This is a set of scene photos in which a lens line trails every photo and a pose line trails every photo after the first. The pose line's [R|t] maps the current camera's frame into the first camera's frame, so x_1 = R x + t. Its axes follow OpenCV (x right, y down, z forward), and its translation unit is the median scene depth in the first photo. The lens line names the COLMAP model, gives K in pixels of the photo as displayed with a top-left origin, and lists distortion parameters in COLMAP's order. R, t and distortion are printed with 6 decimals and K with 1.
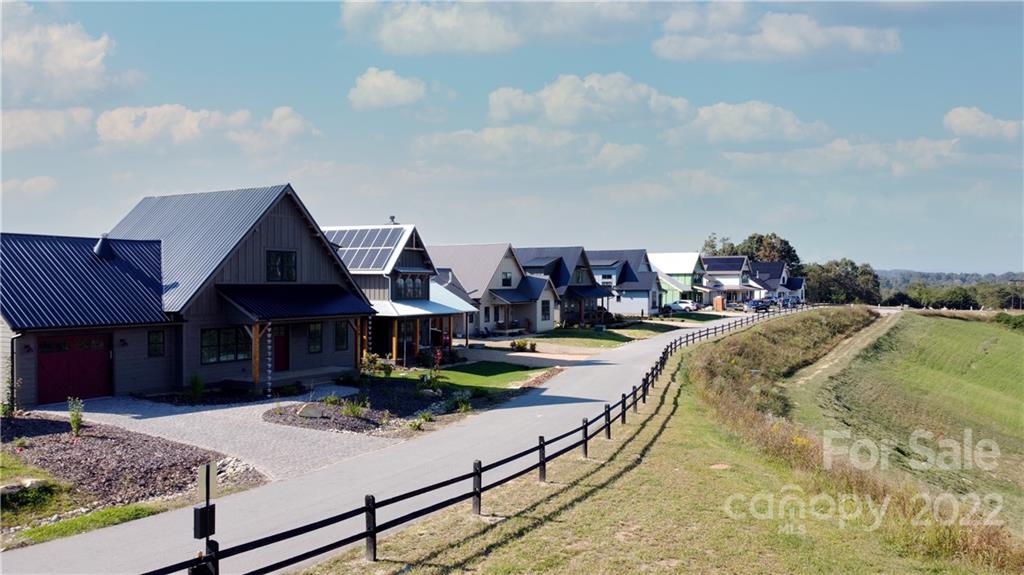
lens RADIAL K [[775.6, 0, 512.0], [0, 775.6, 287.5], [0, 0, 1]] dist [0.004429, 0.001429]
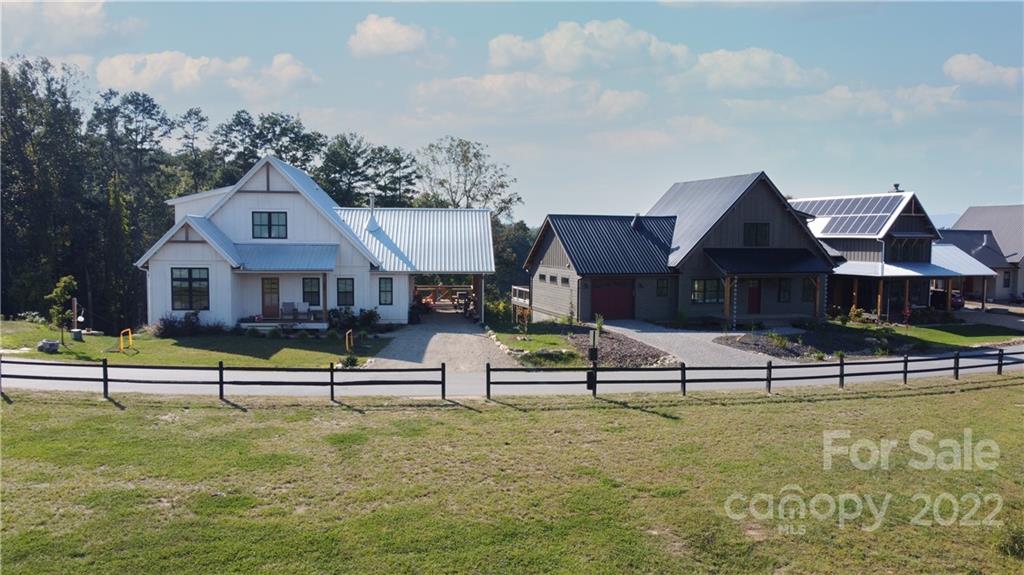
lens RADIAL K [[775.6, 0, 512.0], [0, 775.6, 287.5], [0, 0, 1]] dist [0.004429, 0.001429]
pose [[0.742536, 0.046808, -0.668168, 0.253282], [-0.009517, 0.998192, 0.059351, -0.010682], [0.669738, -0.037711, 0.741639, -0.233699]]
